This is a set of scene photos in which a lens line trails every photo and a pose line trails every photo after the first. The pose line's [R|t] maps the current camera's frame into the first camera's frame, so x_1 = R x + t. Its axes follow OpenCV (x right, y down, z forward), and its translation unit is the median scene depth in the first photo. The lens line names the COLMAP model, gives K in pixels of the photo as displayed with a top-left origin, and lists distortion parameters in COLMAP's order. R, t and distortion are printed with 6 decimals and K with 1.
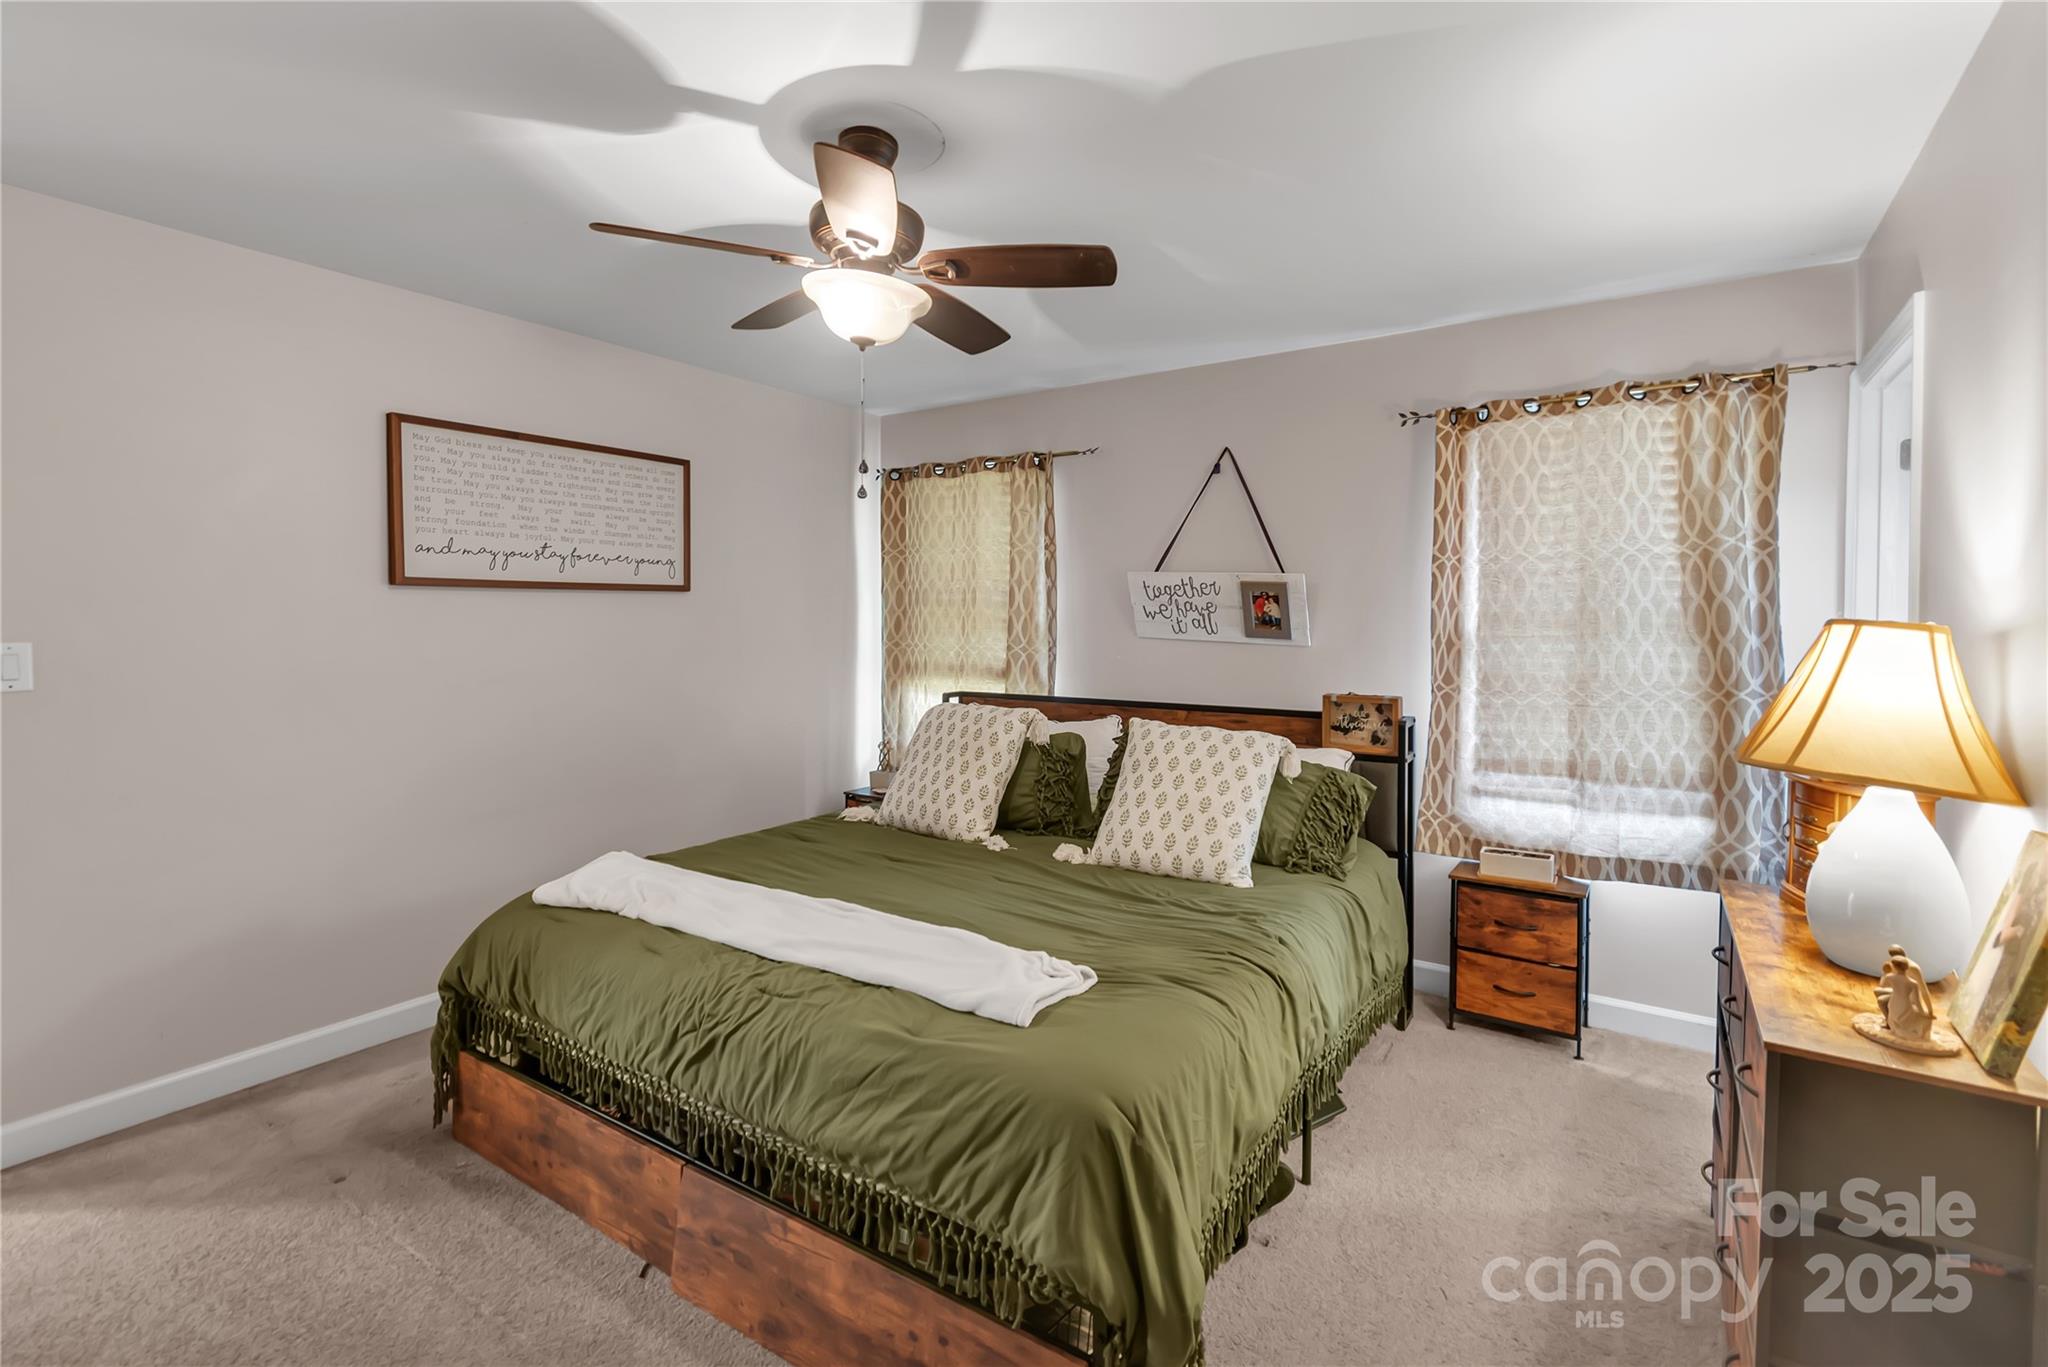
lens RADIAL K [[935.6, 0, 1018.1], [0, 935.6, 626.4], [0, 0, 1]] dist [0.003345, 0.000187]
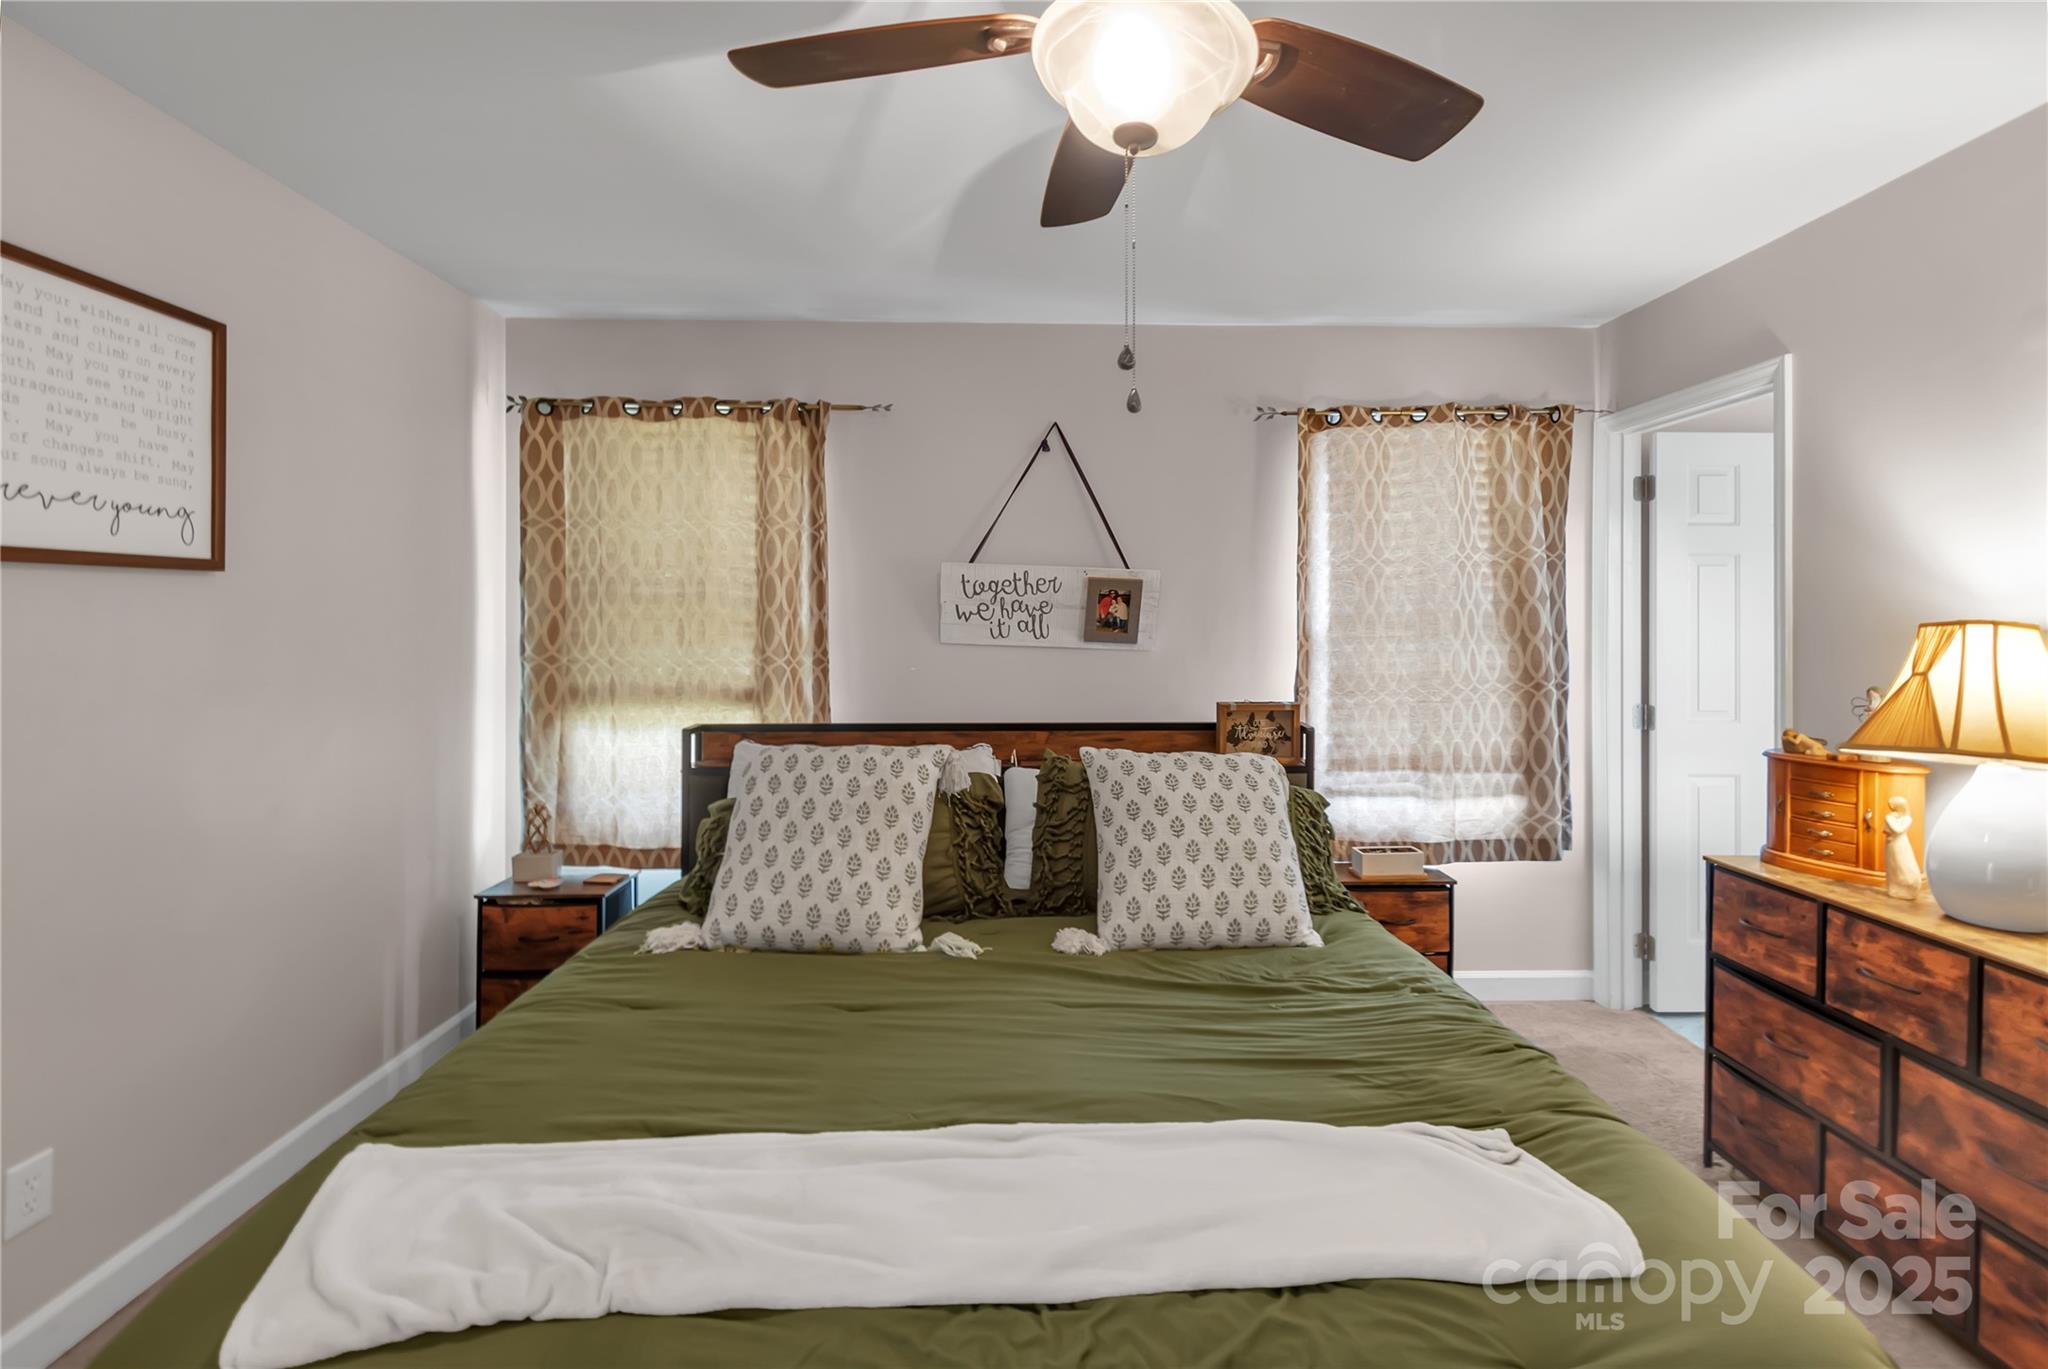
lens RADIAL K [[933.6, 0, 1036.8], [0, 933.6, 613.1], [0, 0, 1]] dist [0.001843, -0.000112]
pose [[0.810863, 0.002511, 0.585231, -0.359011], [0.006524, 0.999890, -0.013330, -0.004470], [-0.585200, 0.014627, 0.810757, 0.378685]]
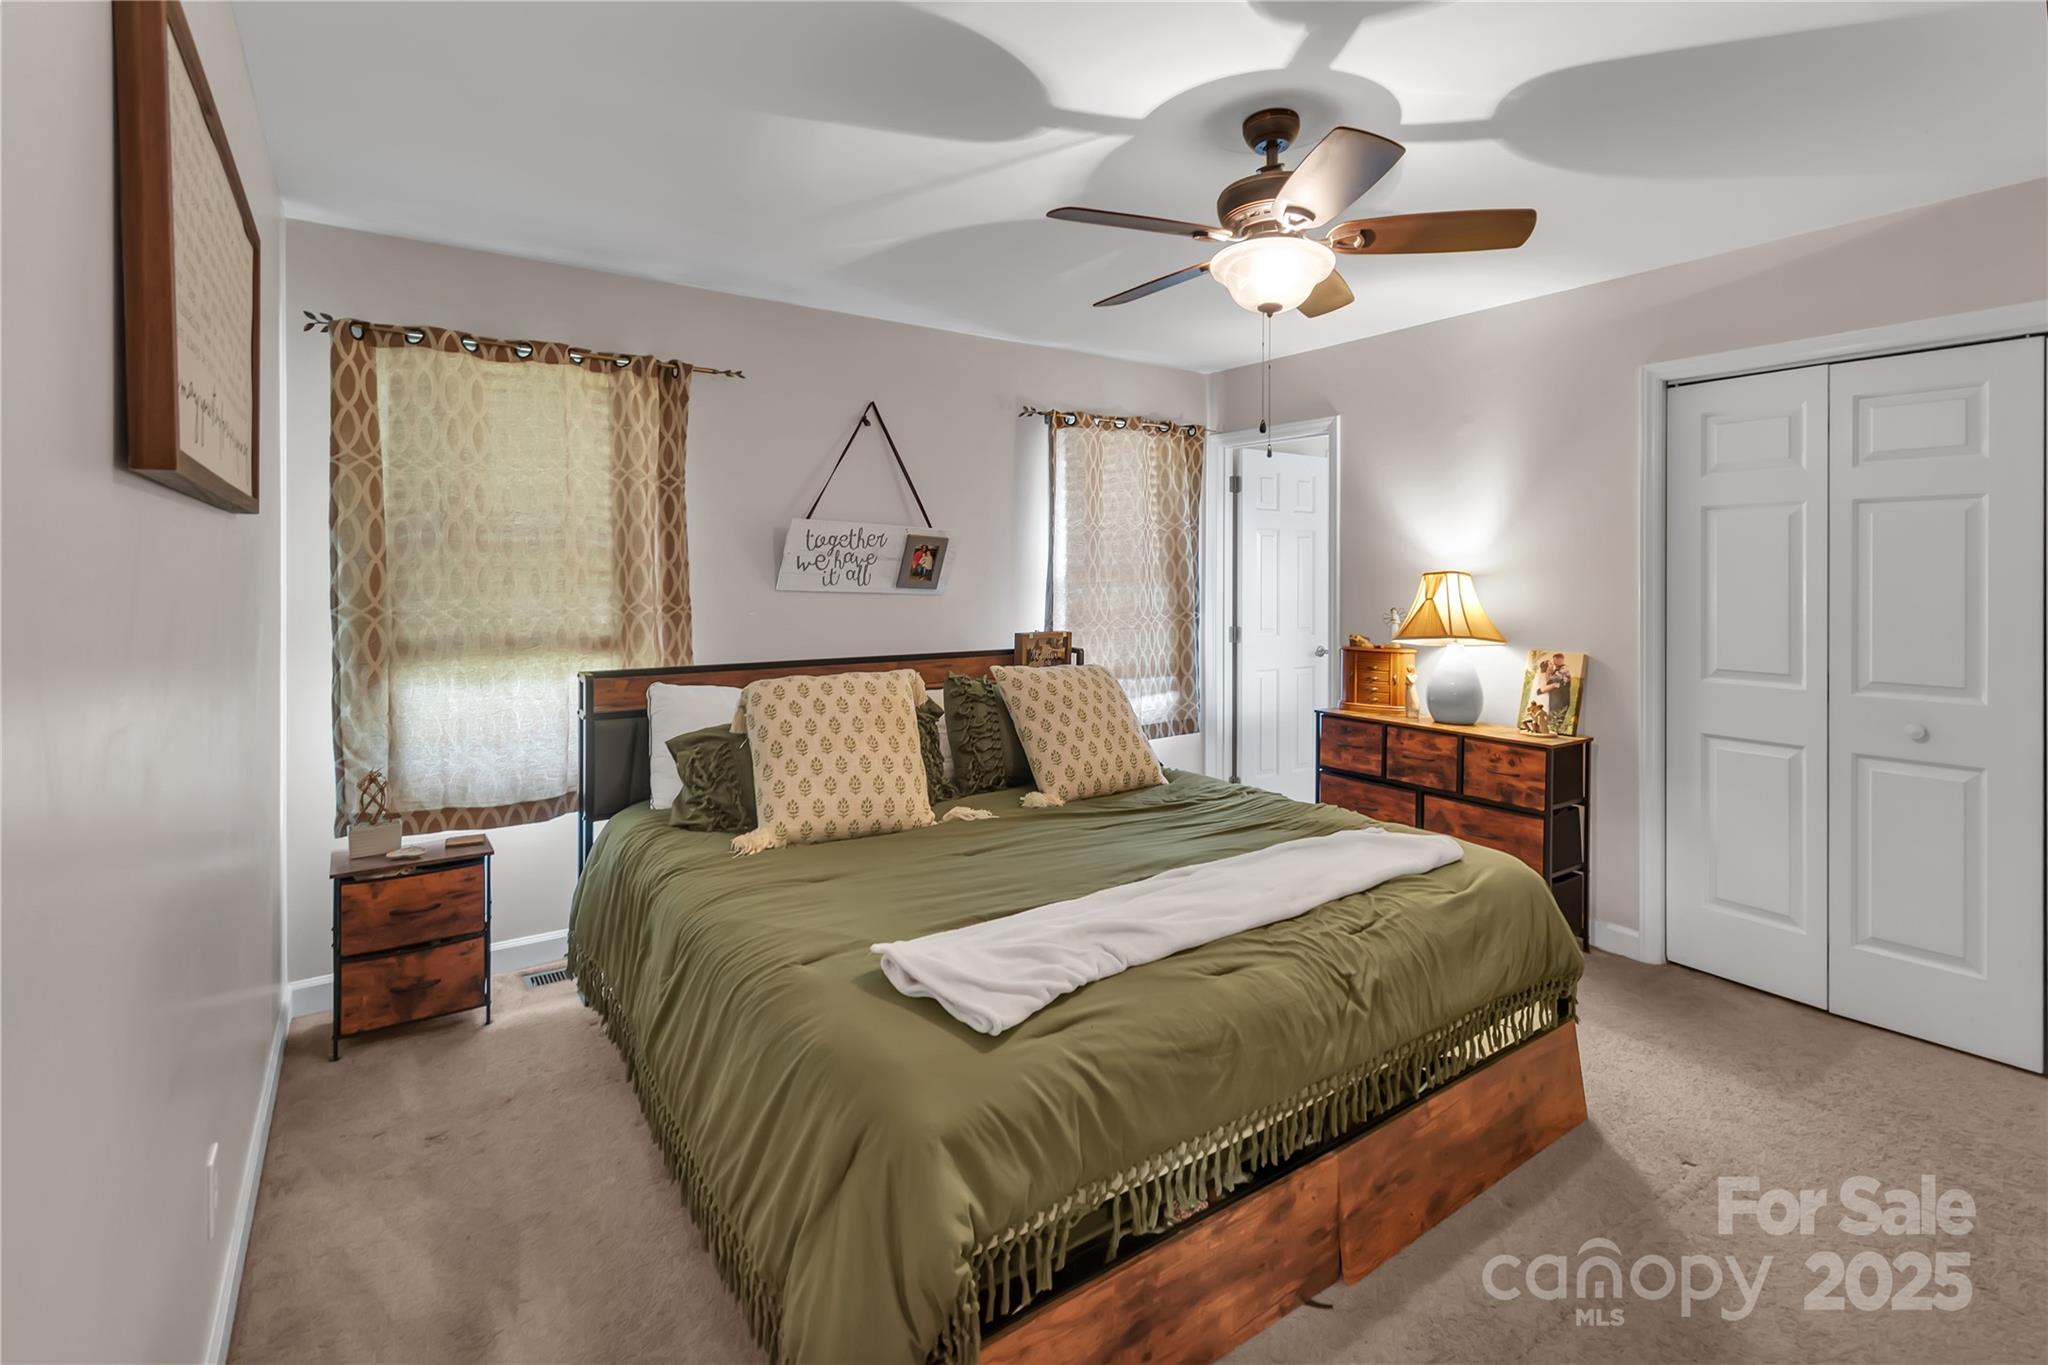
lens RADIAL K [[953.3, 0, 1026.4], [0, 953.3, 569.1], [0, 0, 1]] dist [-0.000922, 0.000333]
pose [[0.358755, 0.000913, 0.933431, -0.830539], [0.006552, 0.999972, -0.003496, -0.005756], [-0.933409, 0.007370, 0.358739, 0.573967]]
